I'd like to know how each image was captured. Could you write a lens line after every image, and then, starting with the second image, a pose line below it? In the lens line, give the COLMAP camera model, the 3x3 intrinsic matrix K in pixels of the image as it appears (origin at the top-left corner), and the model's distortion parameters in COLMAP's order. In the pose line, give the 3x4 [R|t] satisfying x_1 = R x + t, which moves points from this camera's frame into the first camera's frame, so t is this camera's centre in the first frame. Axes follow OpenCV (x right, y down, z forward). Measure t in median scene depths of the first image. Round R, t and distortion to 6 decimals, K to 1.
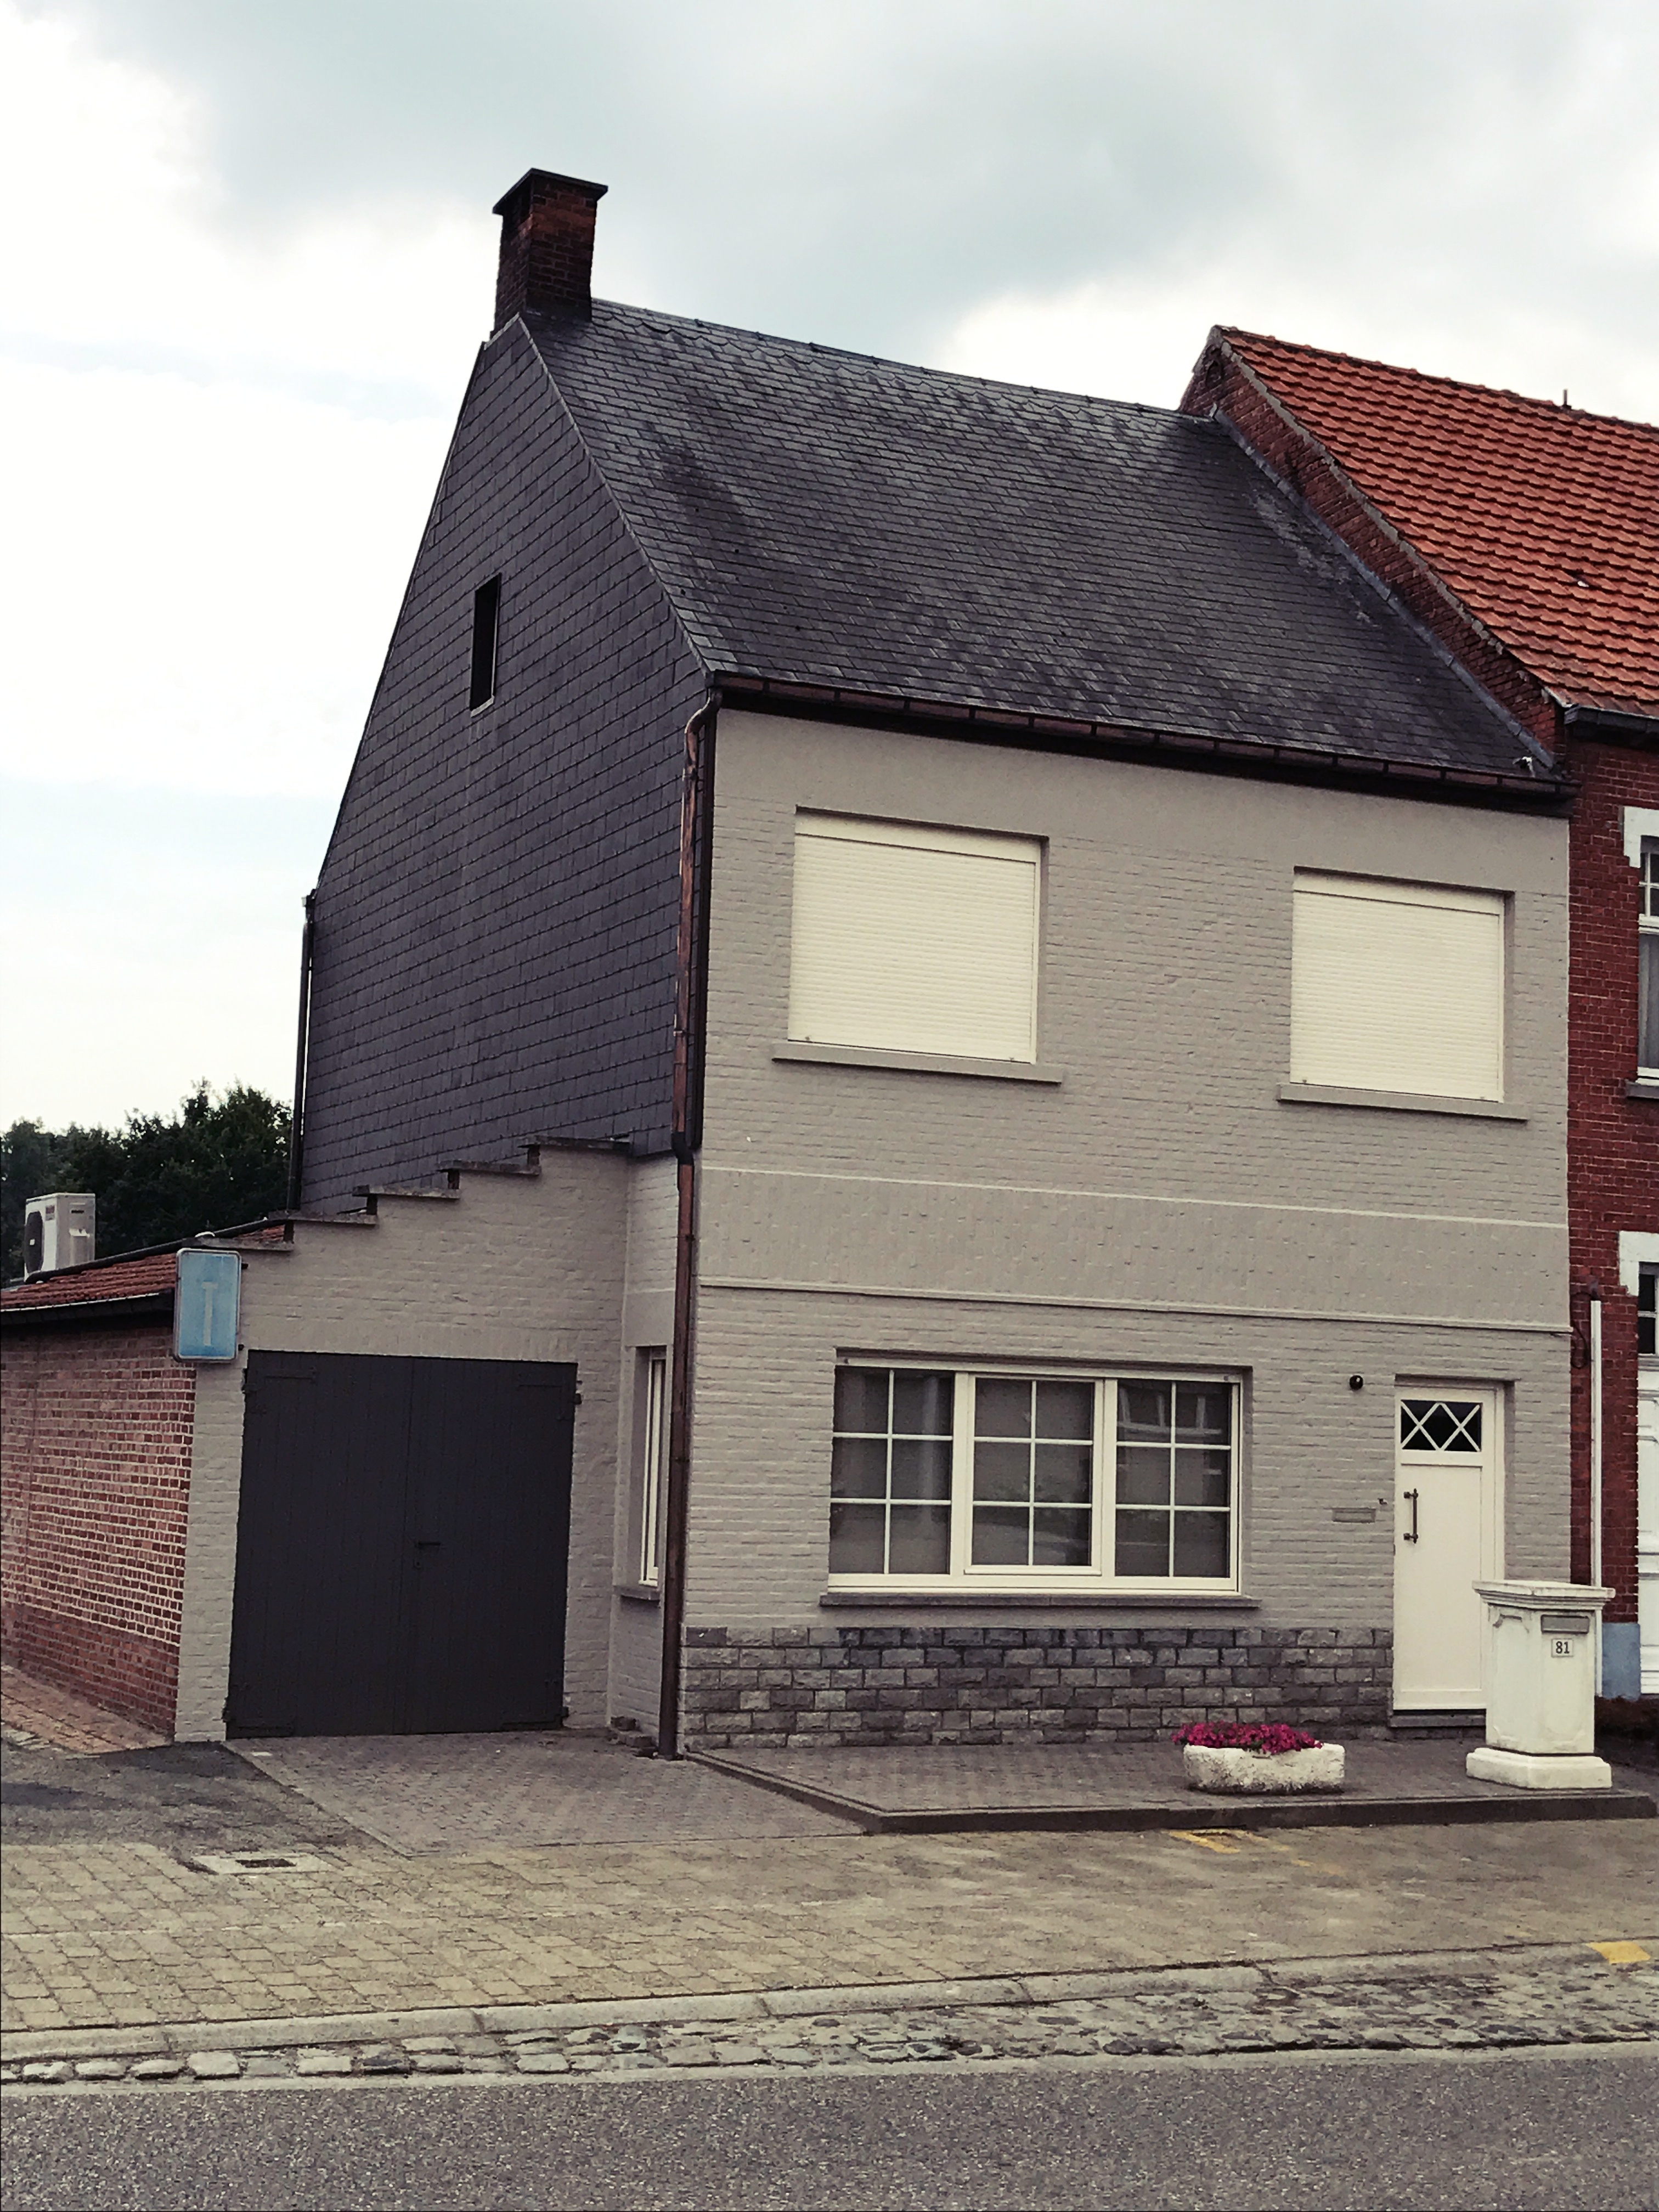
lens RADIAL K [[2965.0, 0, 824.2], [0, 2965.0, 1102.5], [0, 0, 1]] dist [0.197858, -0.909091]
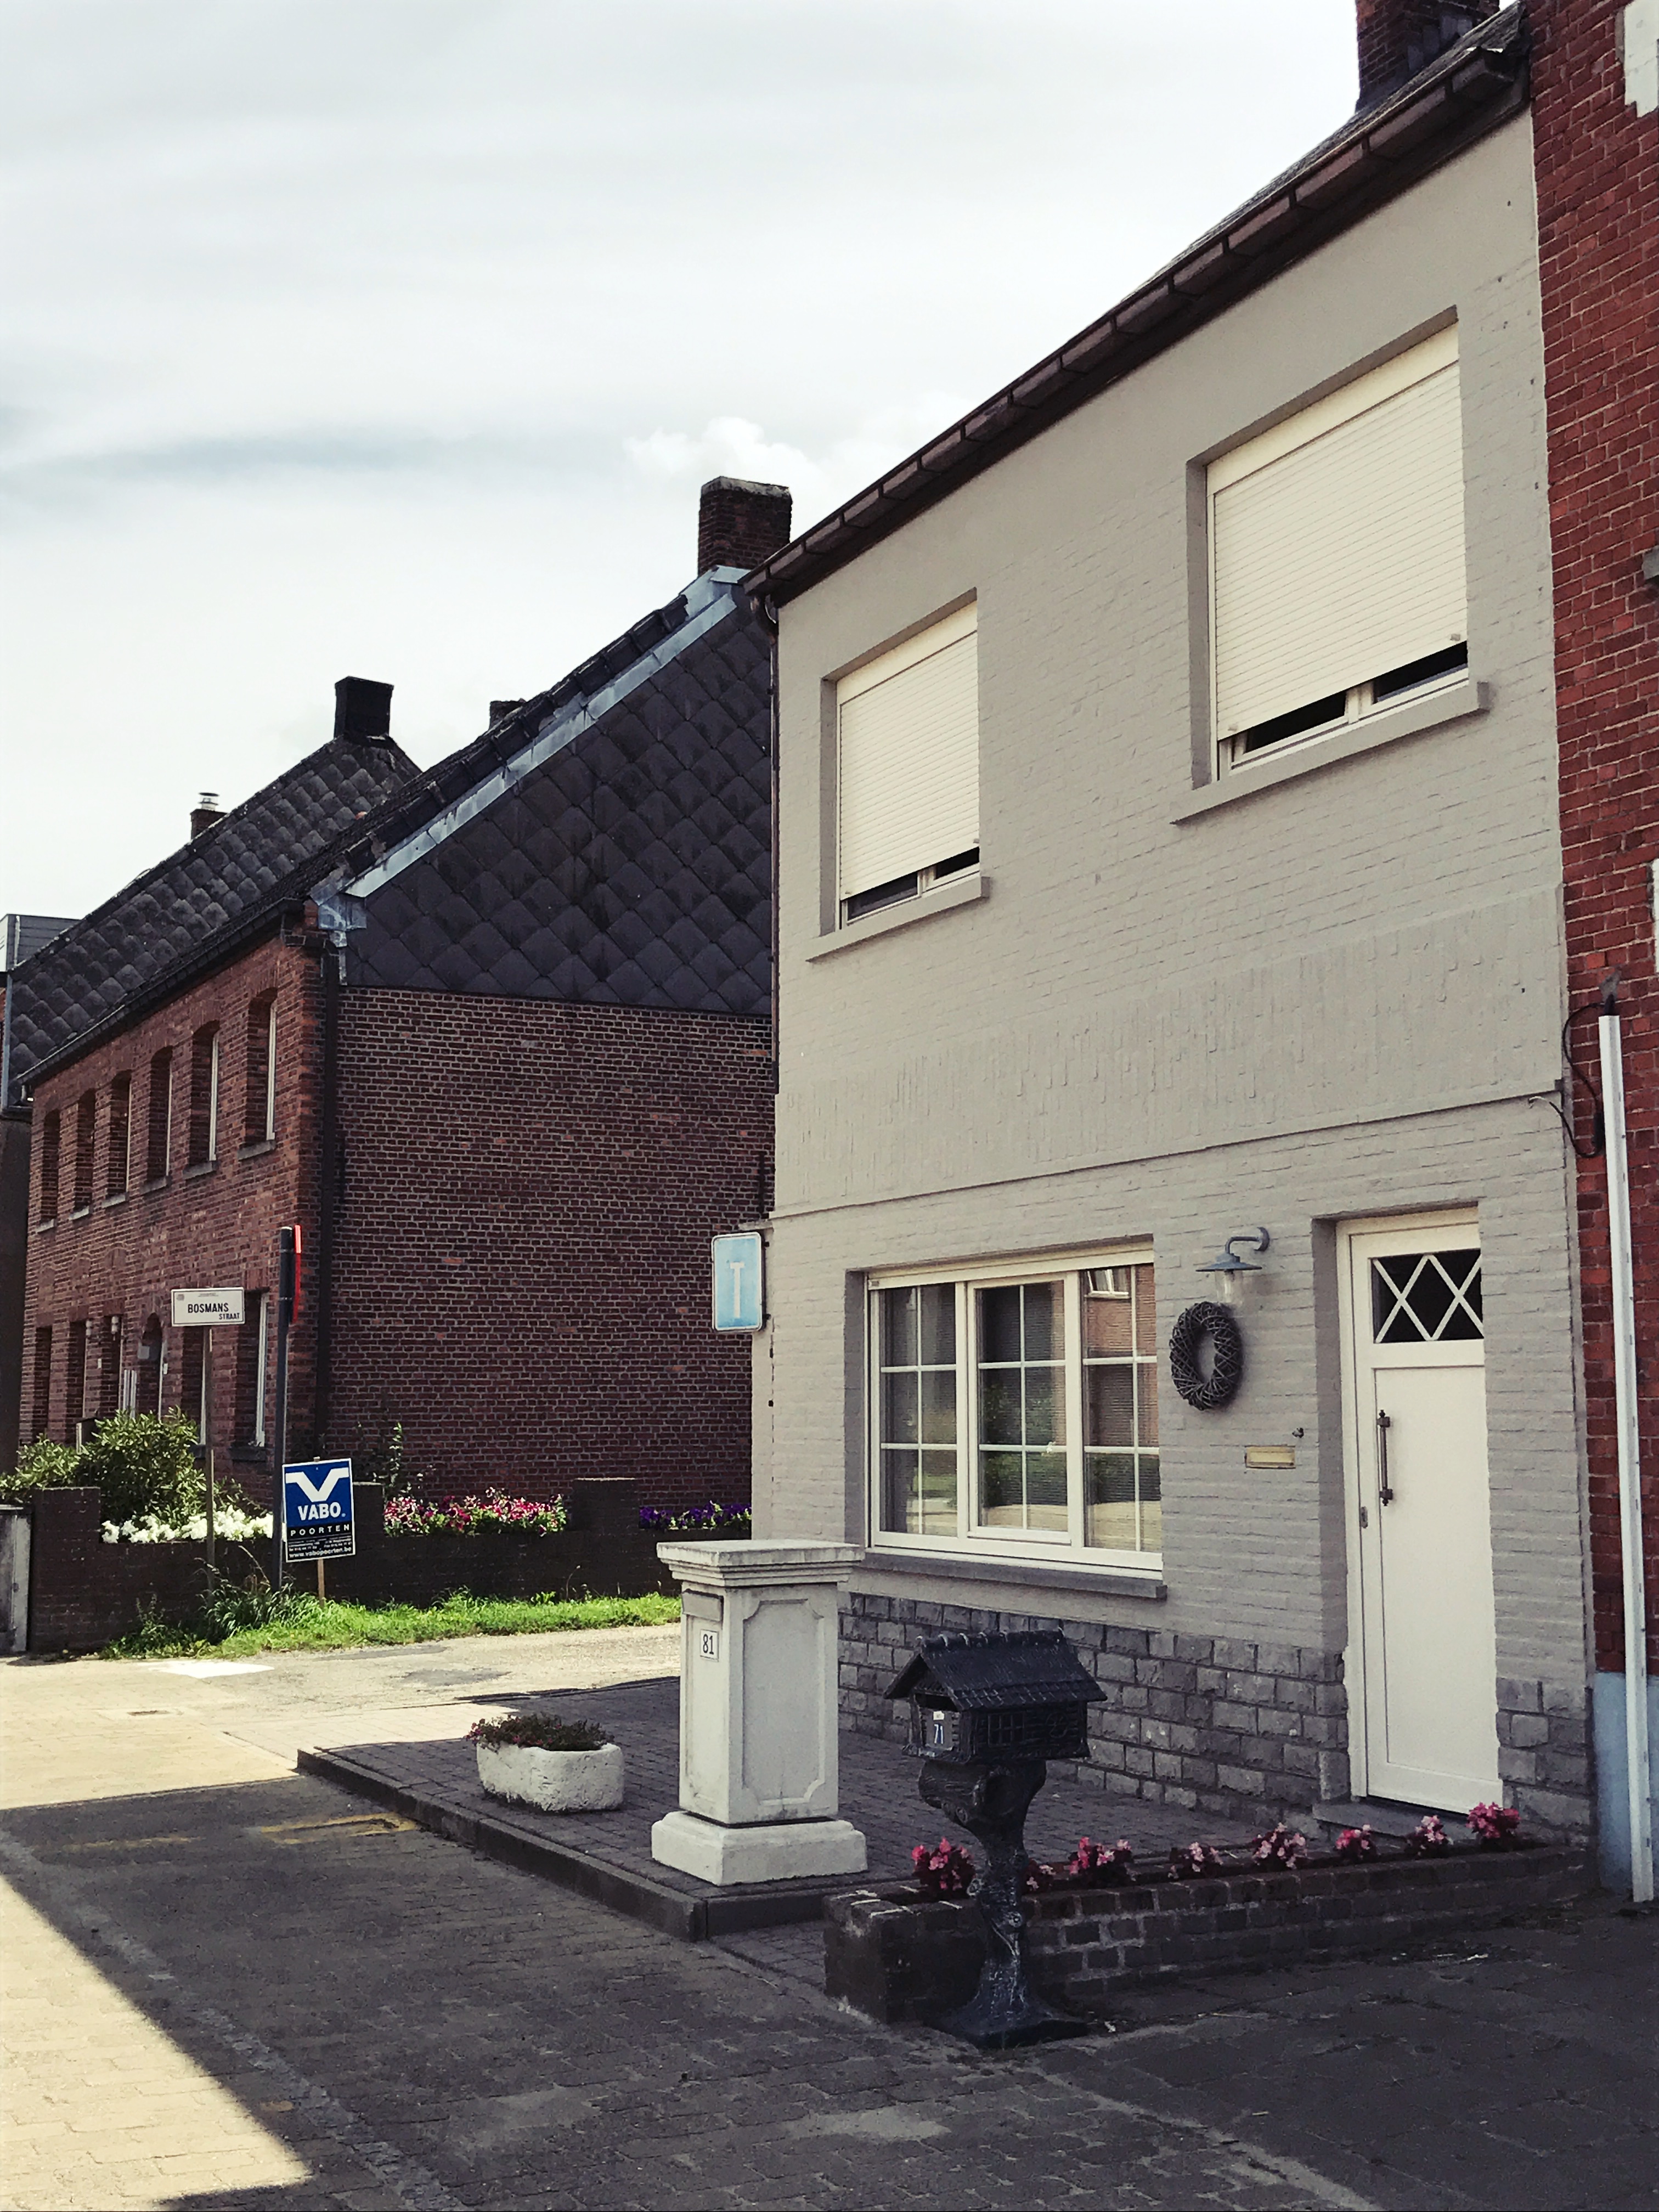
lens RADIAL K [[2668.3, 0, 828.4], [0, 2668.3, 1096.8], [0, 0, 1]] dist [0.108098, -0.301314]
pose [[0.020369, -0.152744, -0.988056, 0.741304], [0.108753, 0.982735, -0.149680, 0.141268], [0.993860, -0.104406, 0.036629, 0.919811]]
